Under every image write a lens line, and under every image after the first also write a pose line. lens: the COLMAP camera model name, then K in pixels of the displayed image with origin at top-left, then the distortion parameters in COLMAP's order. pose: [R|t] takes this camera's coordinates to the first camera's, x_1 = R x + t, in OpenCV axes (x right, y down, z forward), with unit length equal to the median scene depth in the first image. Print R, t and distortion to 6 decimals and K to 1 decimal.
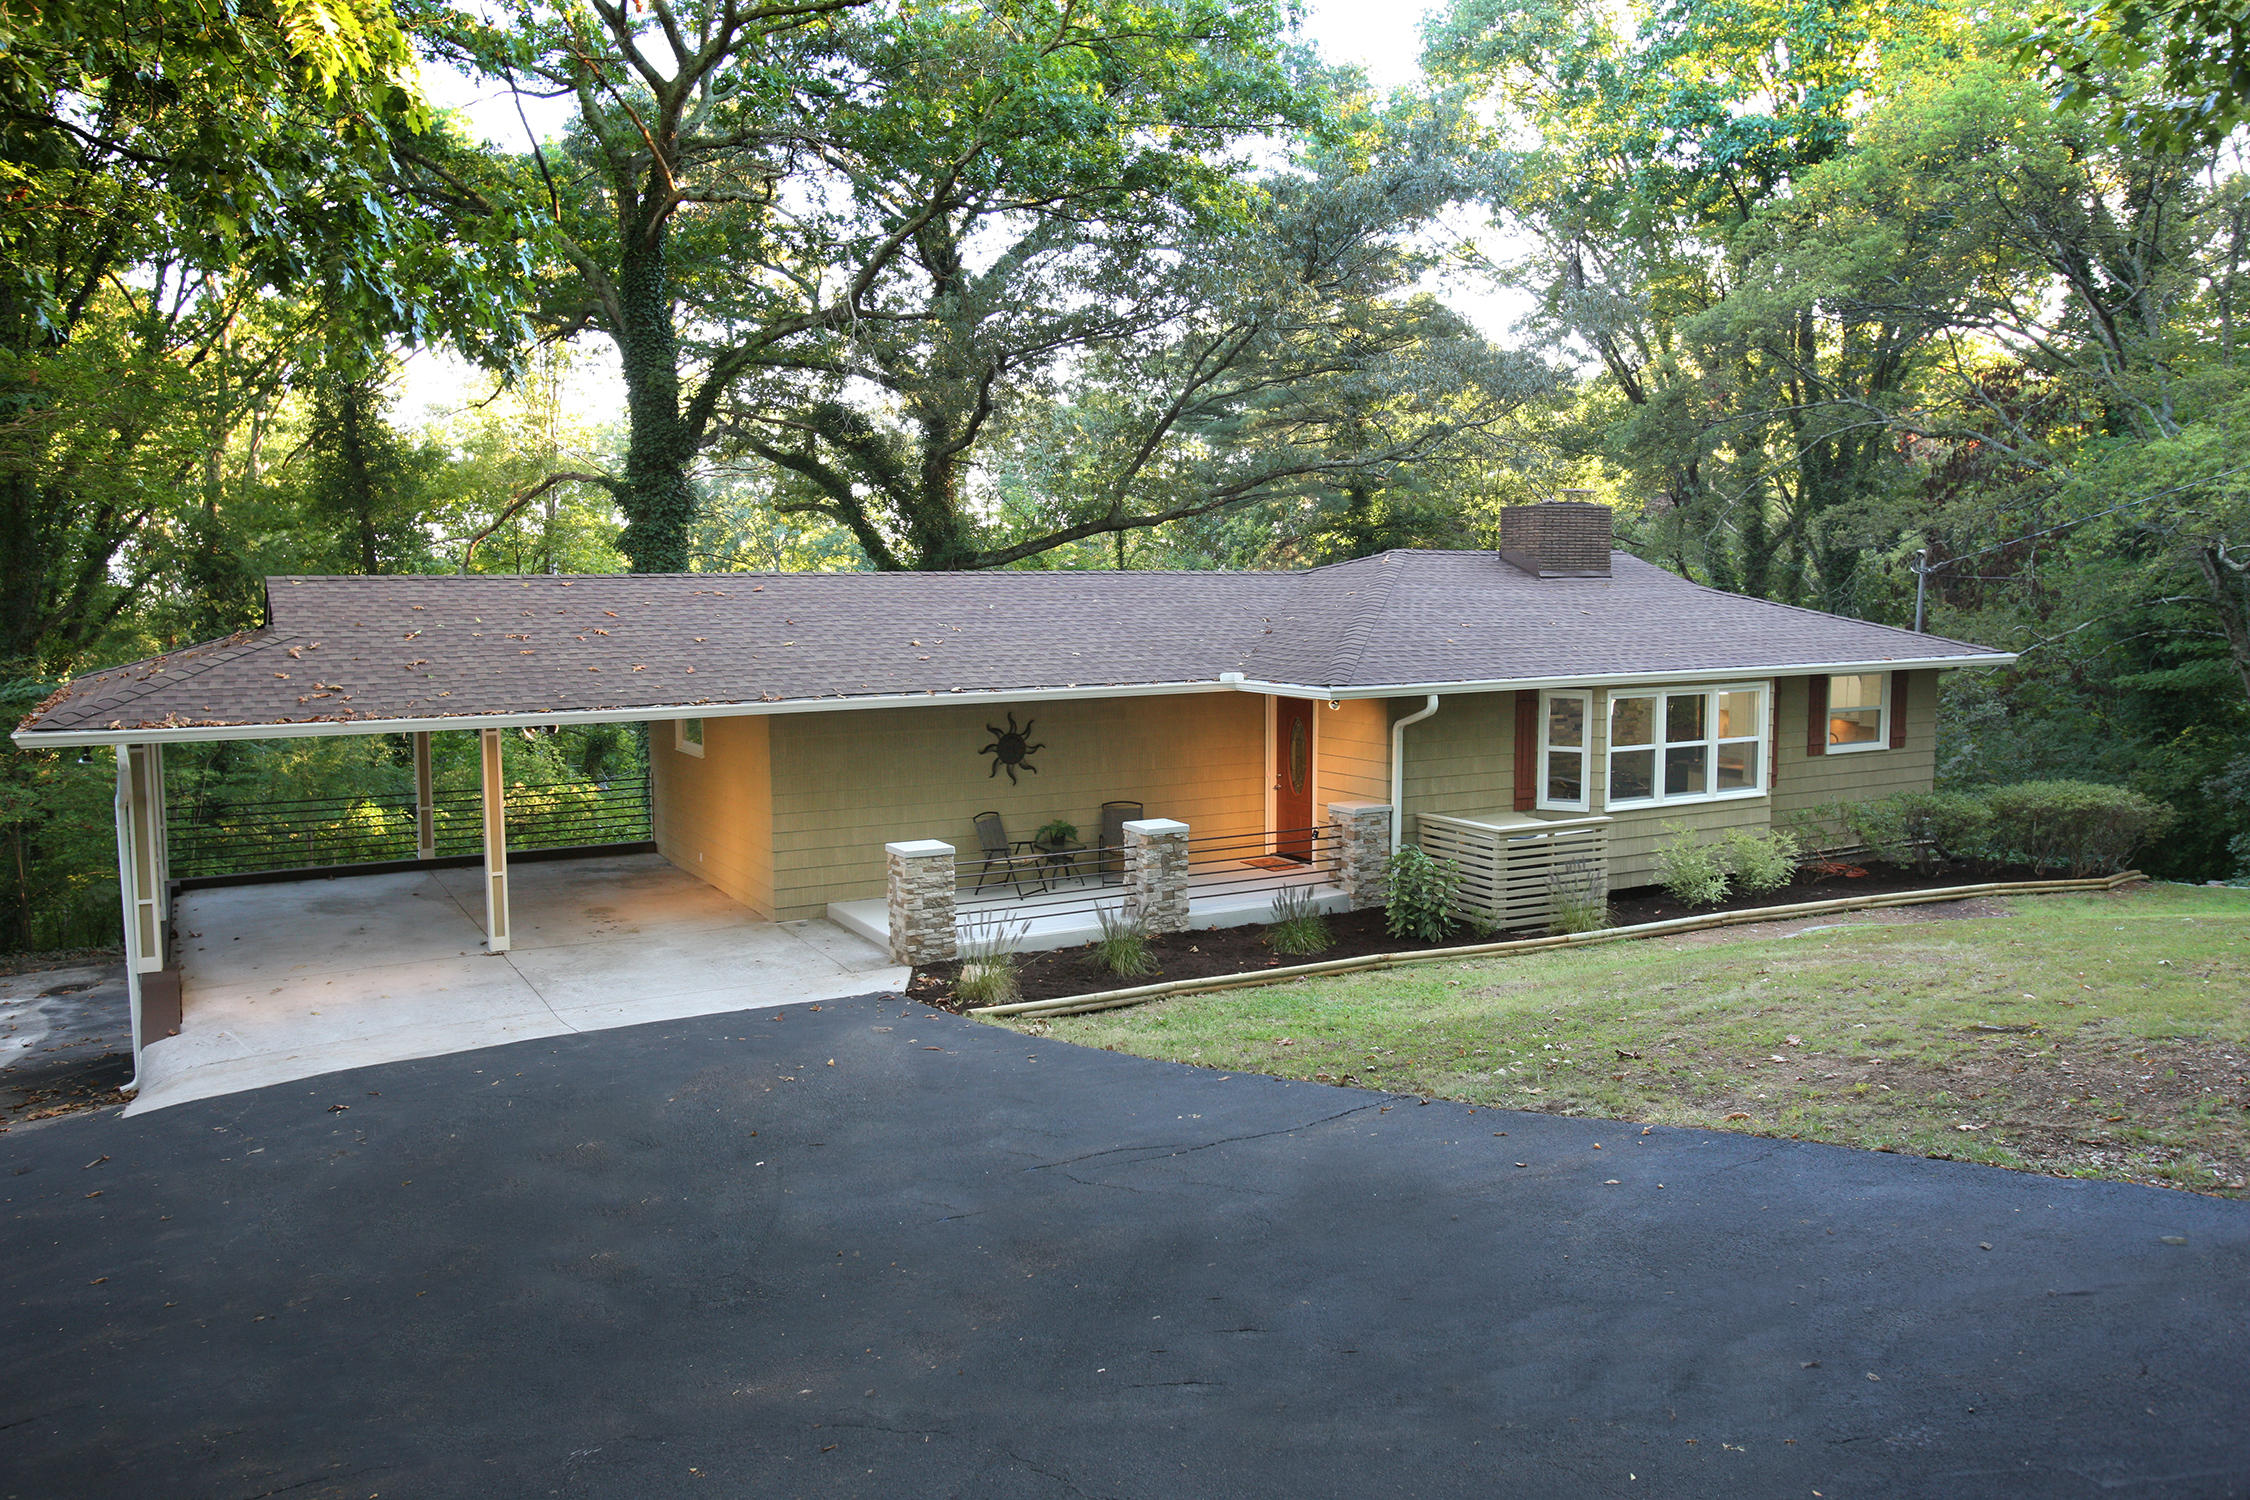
lens RADIAL K [[1759.0, 0, 1125.6], [0, 1759.0, 752.5], [0, 0, 1]] dist [-0.007027, -0.000560]
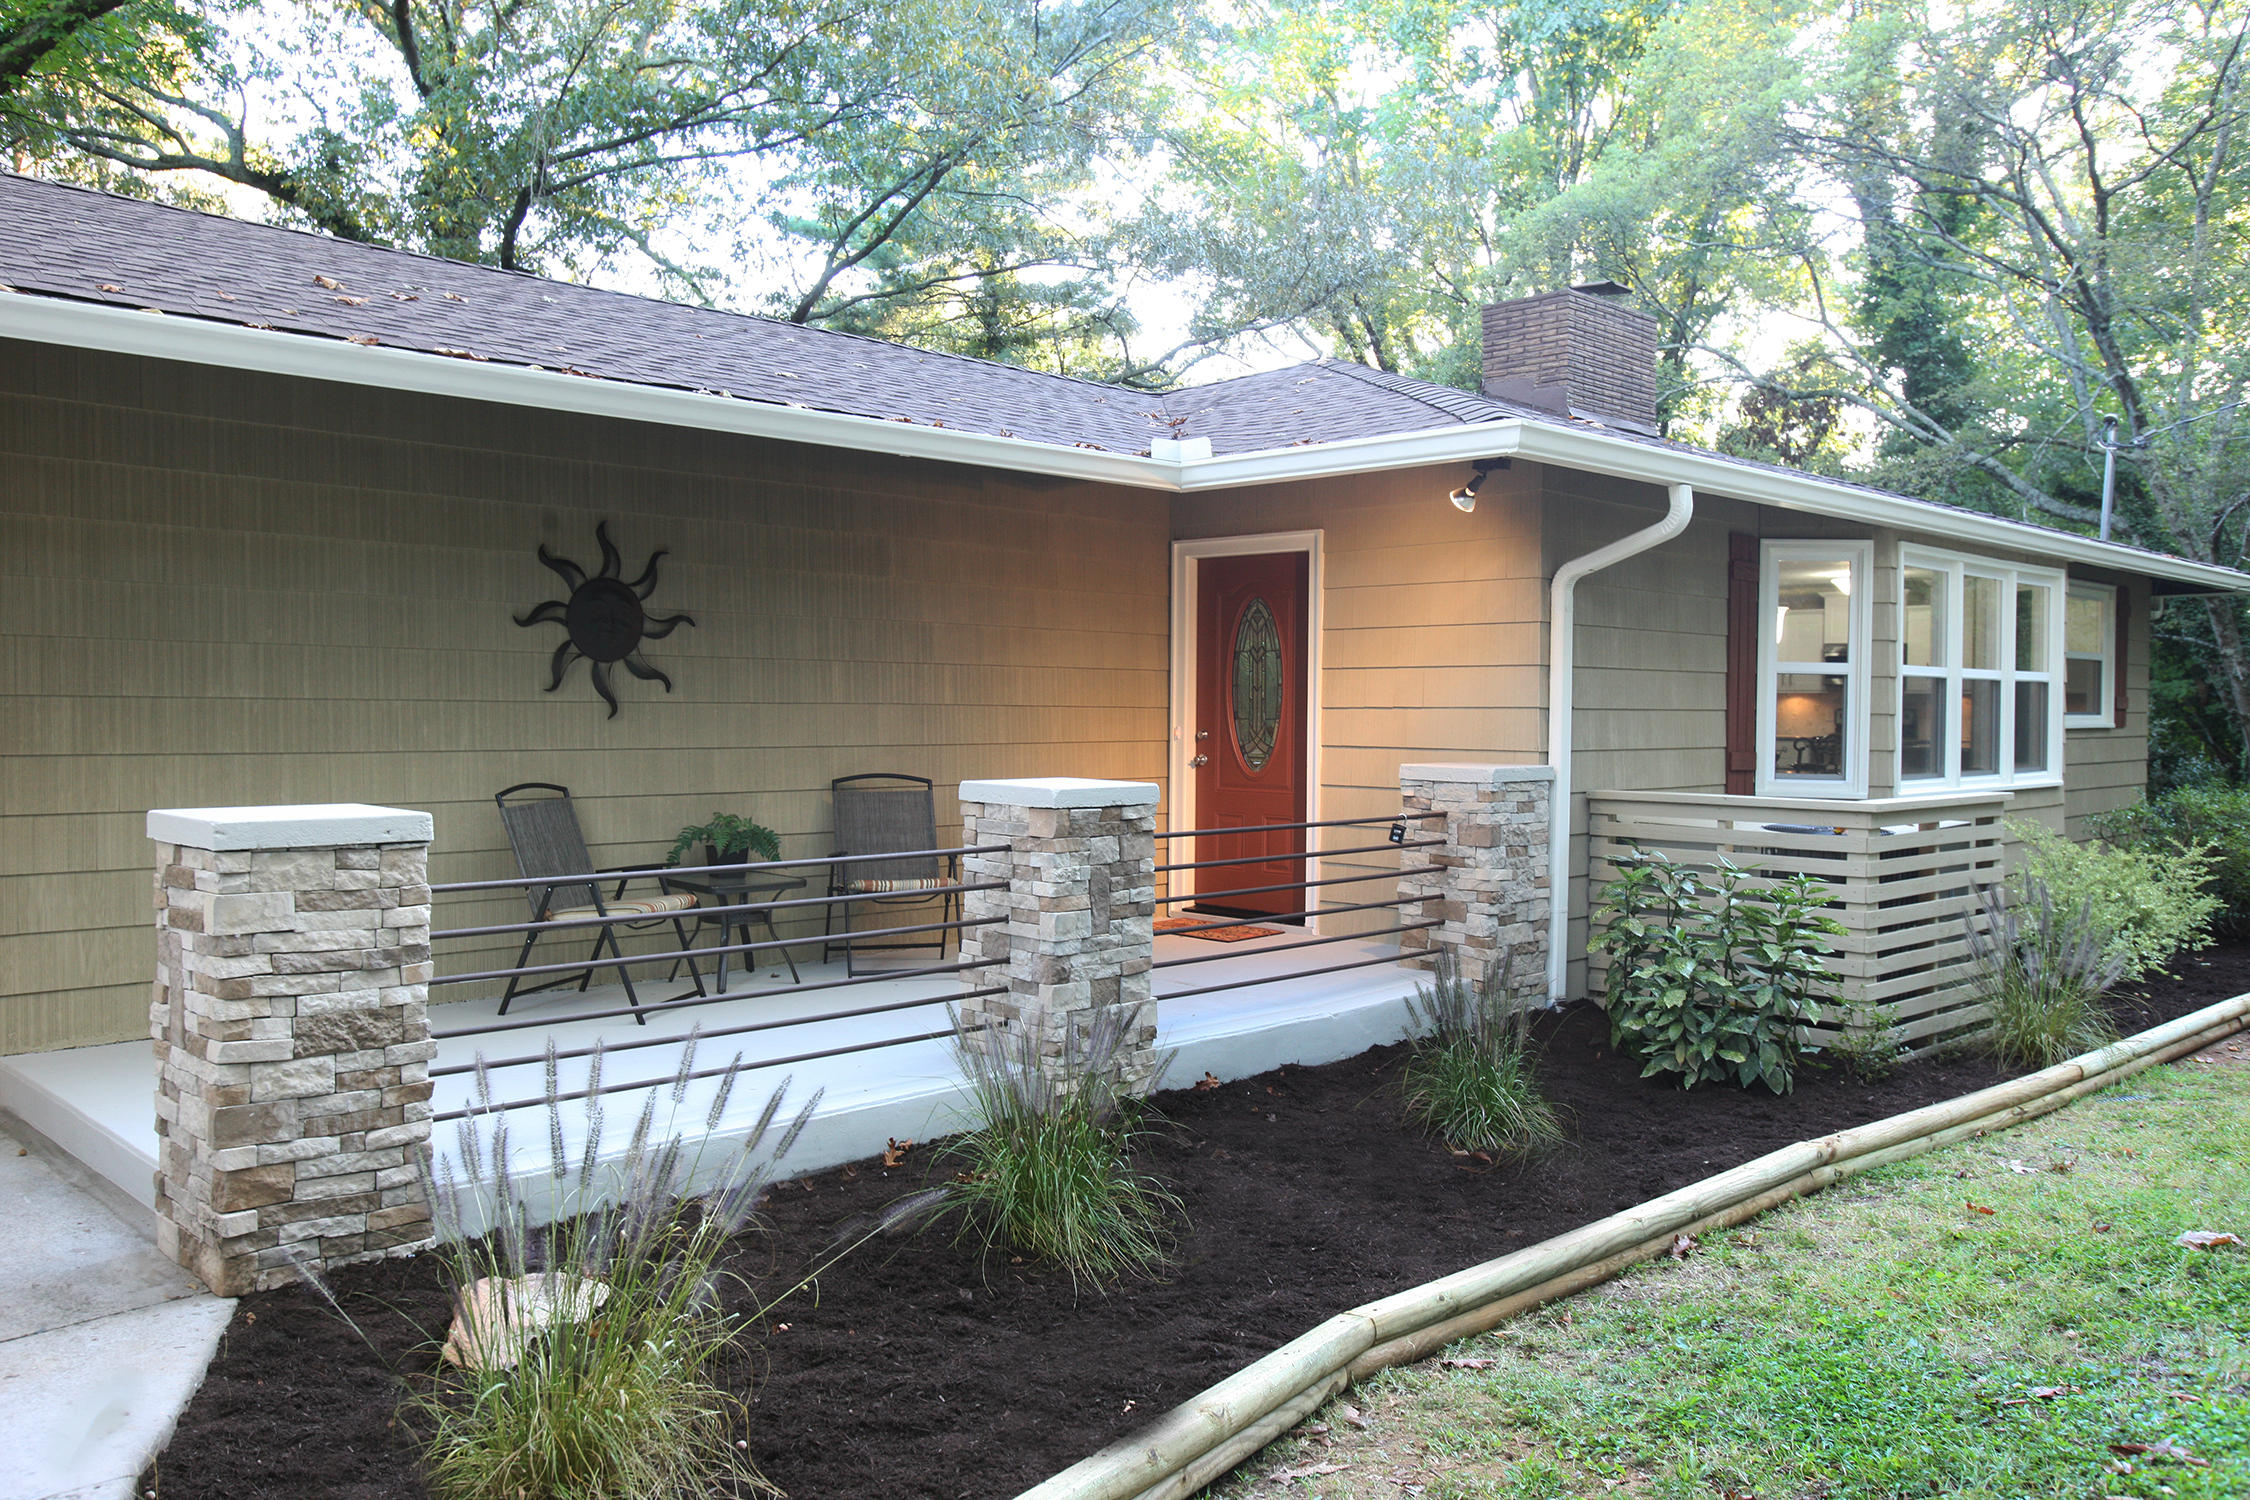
lens RADIAL K [[1770.9, 0, 1120.5], [0, 1770.9, 734.6], [0, 0, 1]] dist [0.004981, 0.000218]
pose [[0.965847, 0.007057, 0.259019, -0.059286], [0.015873, 0.996140, -0.086327, 0.059196], [-0.258628, 0.087490, 0.962007, 0.640830]]
